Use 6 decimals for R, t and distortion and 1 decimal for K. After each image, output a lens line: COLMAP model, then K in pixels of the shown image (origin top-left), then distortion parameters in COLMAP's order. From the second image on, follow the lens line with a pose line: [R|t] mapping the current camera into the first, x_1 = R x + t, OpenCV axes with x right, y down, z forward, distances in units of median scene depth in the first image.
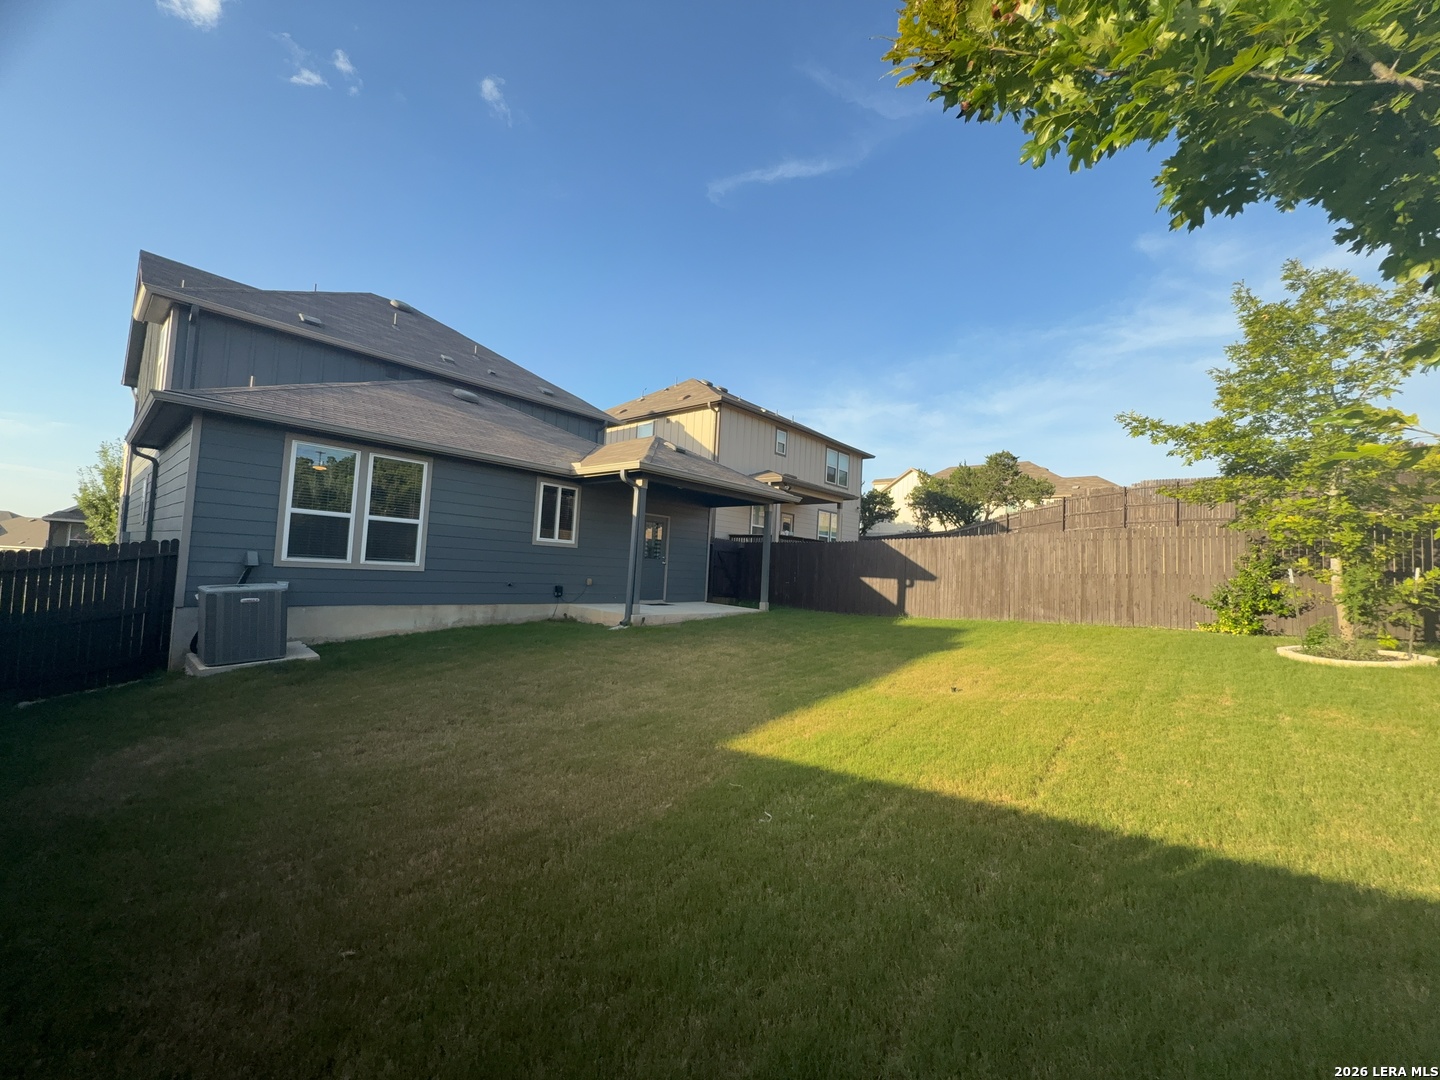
lens RADIAL K [[575.2, 0, 721.1], [0, 575.2, 538.9], [0, 0, 1]] dist [-0.000357, -0.000010]
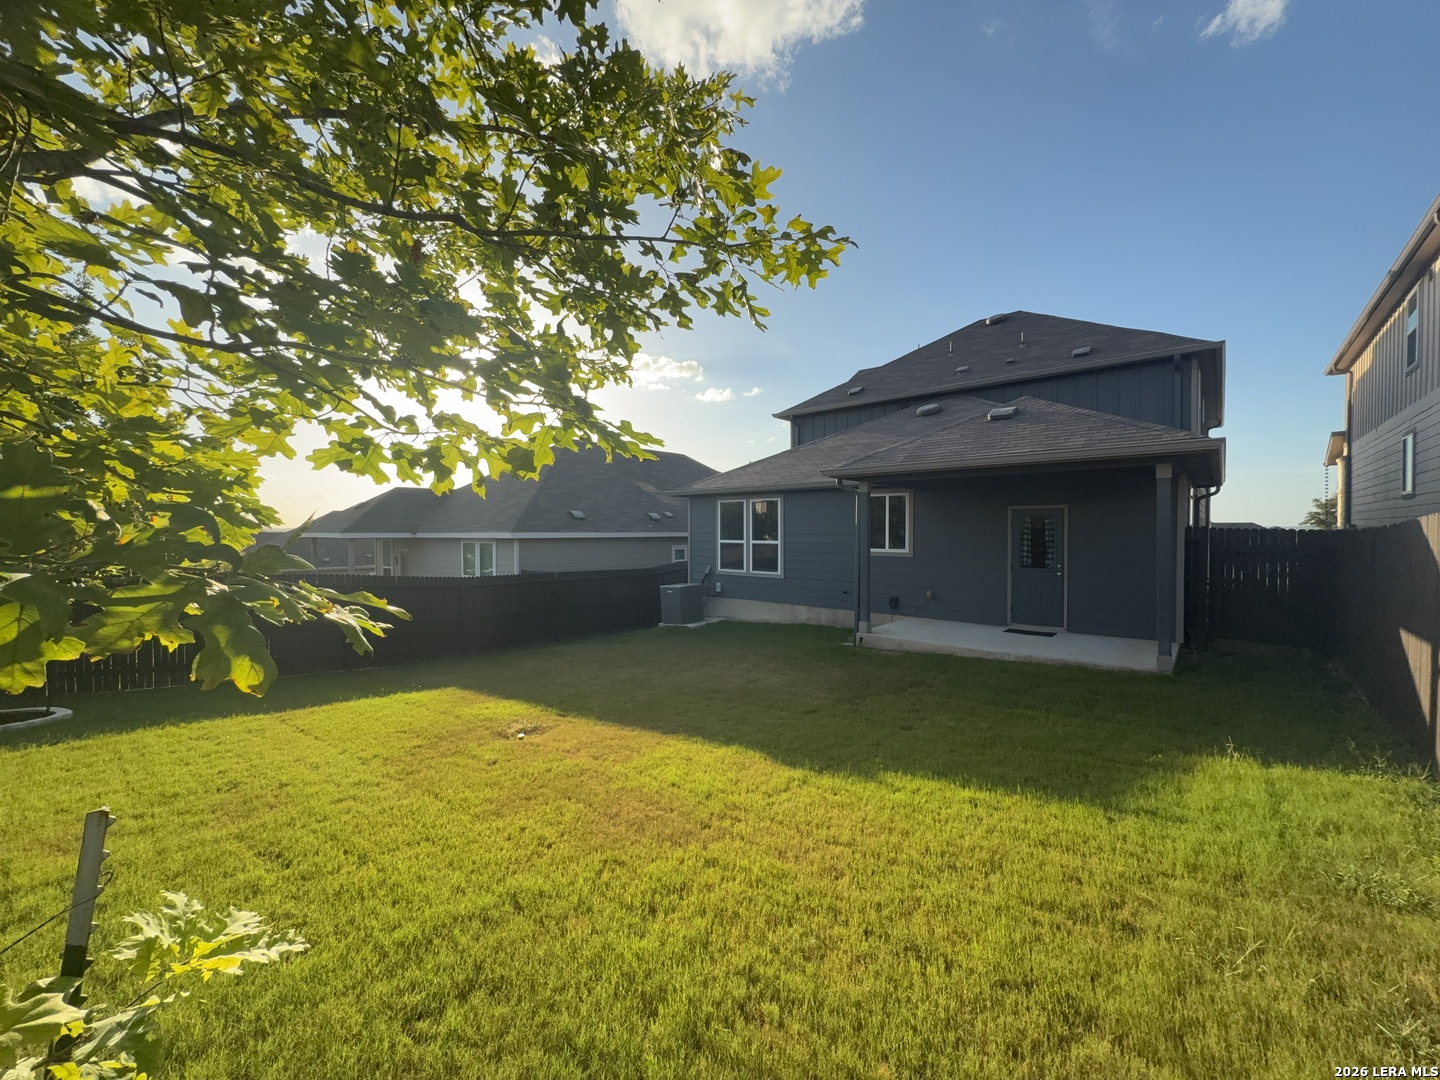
lens RADIAL K [[575.2, 0, 721.1], [0, 575.2, 538.9], [0, 0, 1]] dist [-0.000357, -0.000010]
pose [[0.011733, -0.036053, -0.999281, 0.706712], [0.054820, 0.997870, -0.035358, 0.002422], [0.998427, -0.054366, 0.013684, 0.712069]]
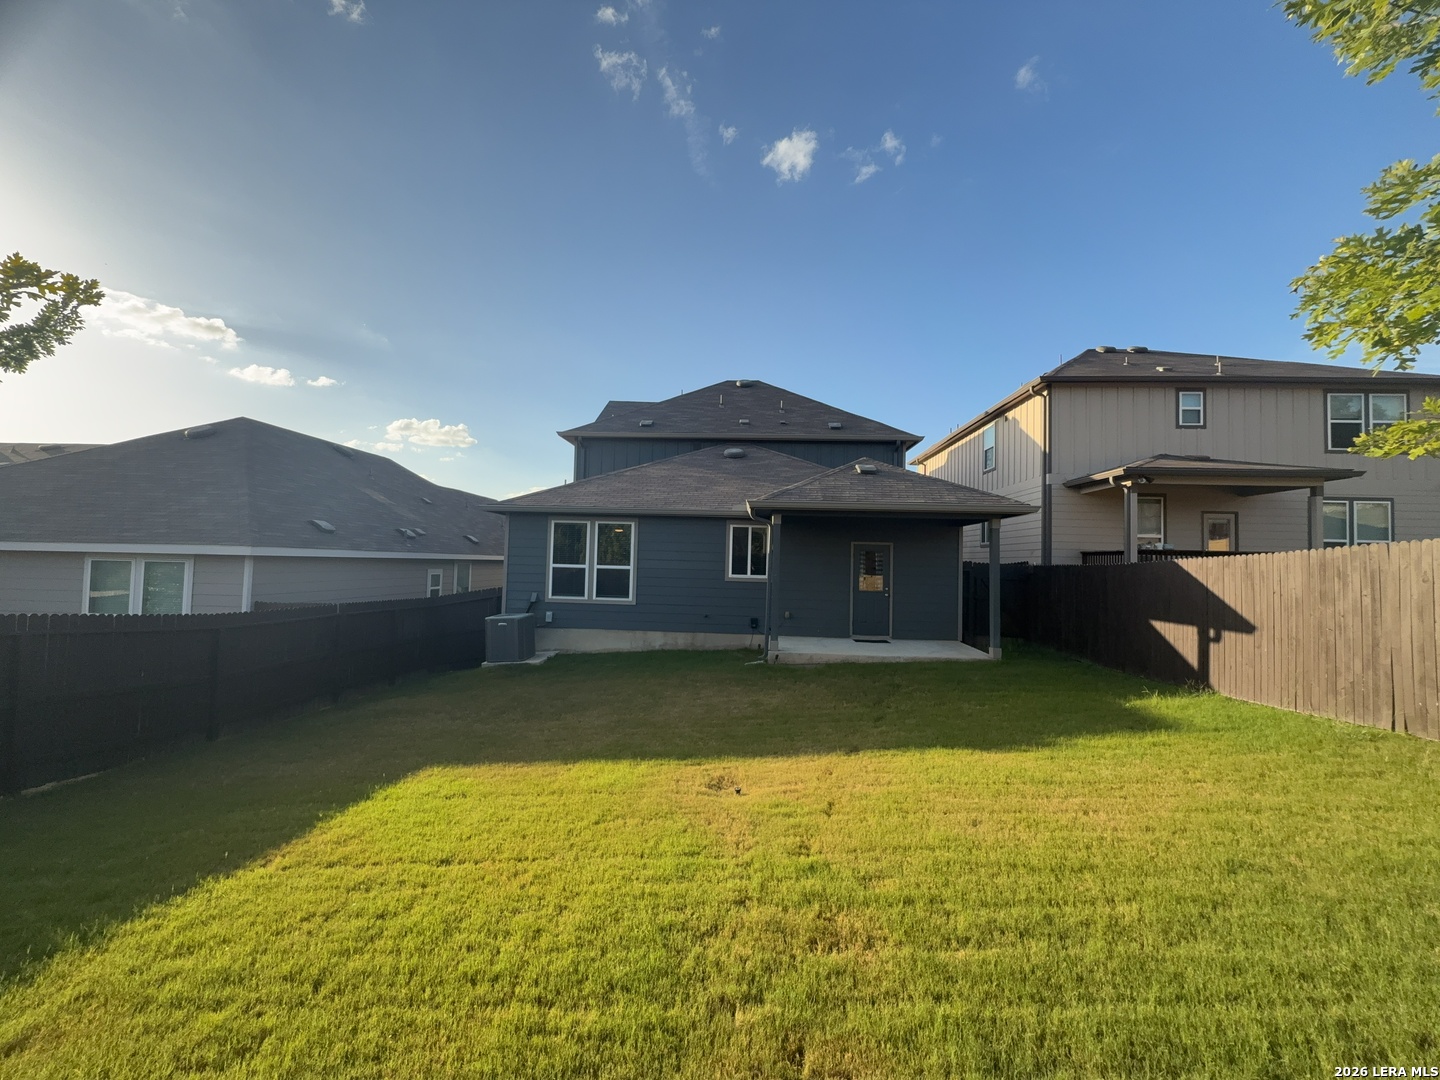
lens RADIAL K [[575.2, 0, 721.1], [0, 575.2, 538.9], [0, 0, 1]] dist [-0.000357, -0.000010]
pose [[0.621387, -0.068582, -0.780496, 0.544299], [0.048151, 0.997621, -0.049326, -0.016930], [0.782023, -0.006932, 0.623212, 0.283107]]
